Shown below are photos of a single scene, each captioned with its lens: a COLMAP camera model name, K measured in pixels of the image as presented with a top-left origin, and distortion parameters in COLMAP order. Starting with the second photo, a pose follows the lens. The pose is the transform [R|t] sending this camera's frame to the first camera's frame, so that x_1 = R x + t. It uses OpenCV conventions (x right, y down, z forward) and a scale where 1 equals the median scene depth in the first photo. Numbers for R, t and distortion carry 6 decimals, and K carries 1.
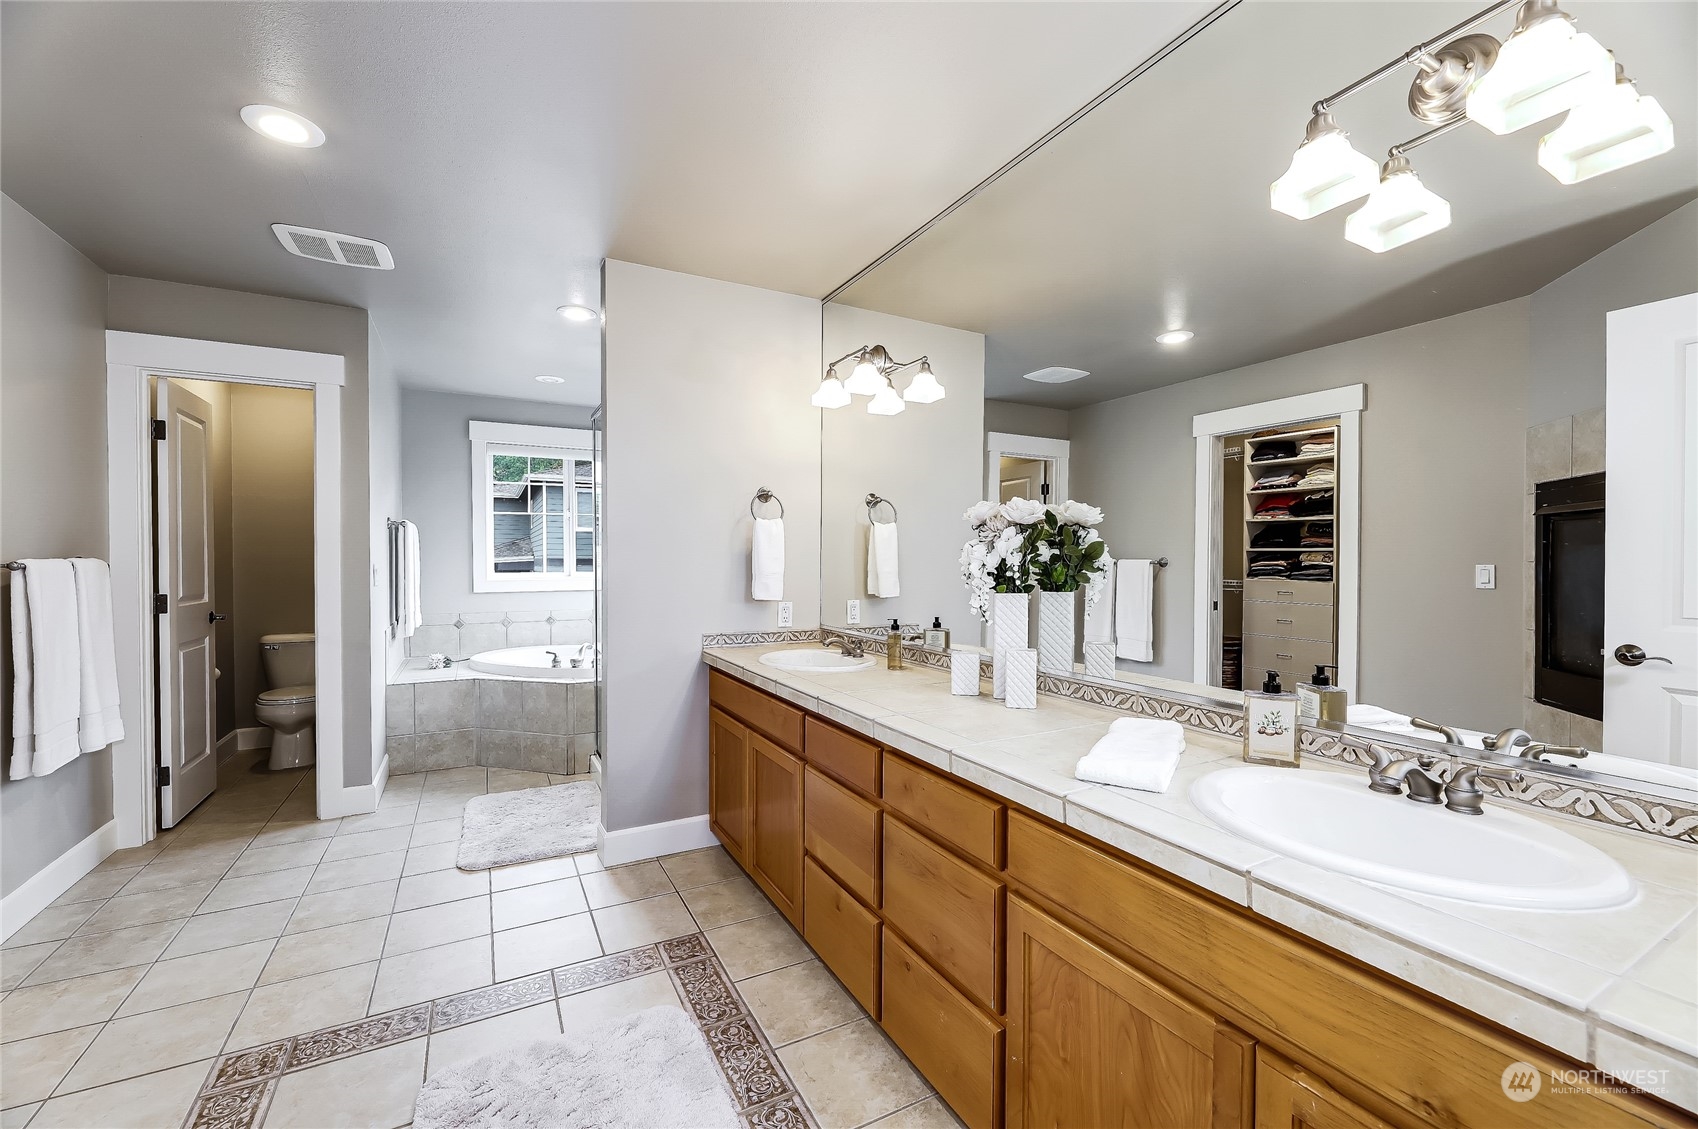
lens RADIAL K [[696.0, 0, 851.1], [0, 696.0, 565.4], [0, 0, 1]] dist [-0.003957, -0.000261]
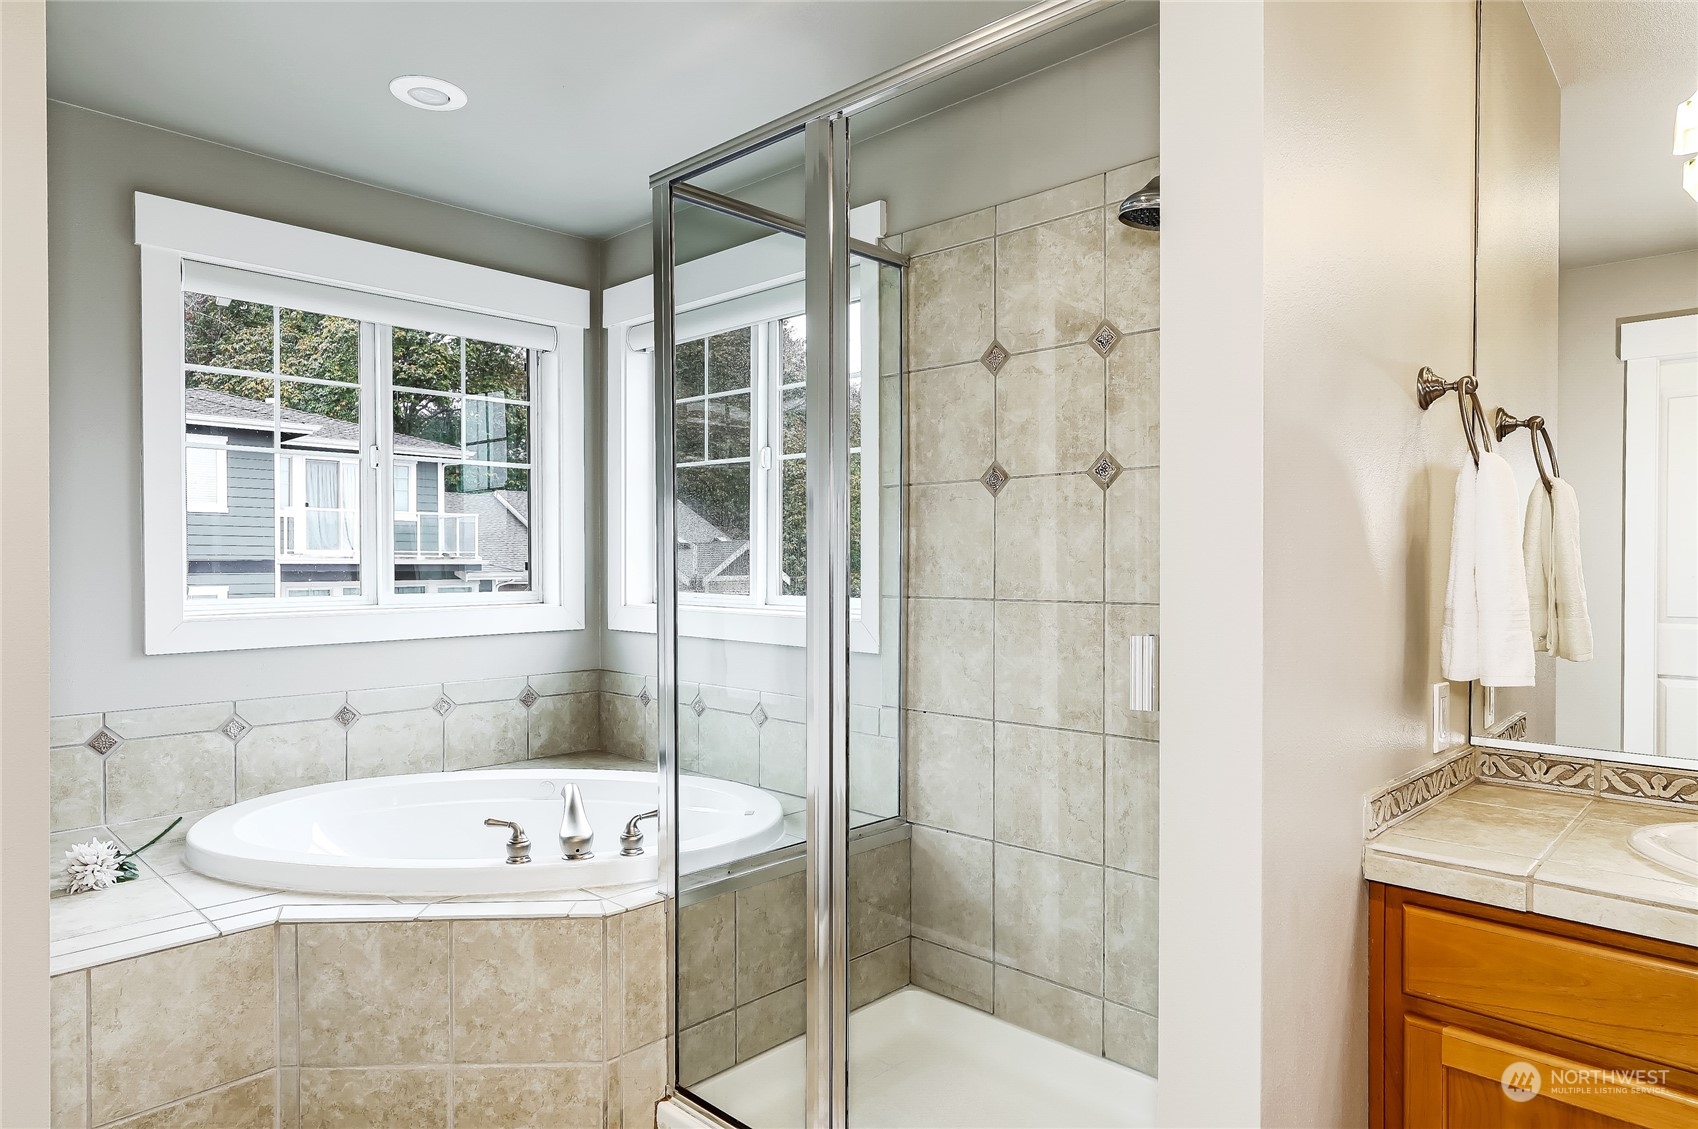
lens RADIAL K [[1014.9, 0, 849.1], [0, 1014.9, 566.2], [0, 0, 1]] dist [0.015884, -0.001545]
pose [[0.952270, 0.000502, 0.305256, -0.424000], [0.000812, 0.999991, -0.004180, -0.007214], [-0.305255, 0.004229, 0.952261, 0.436814]]
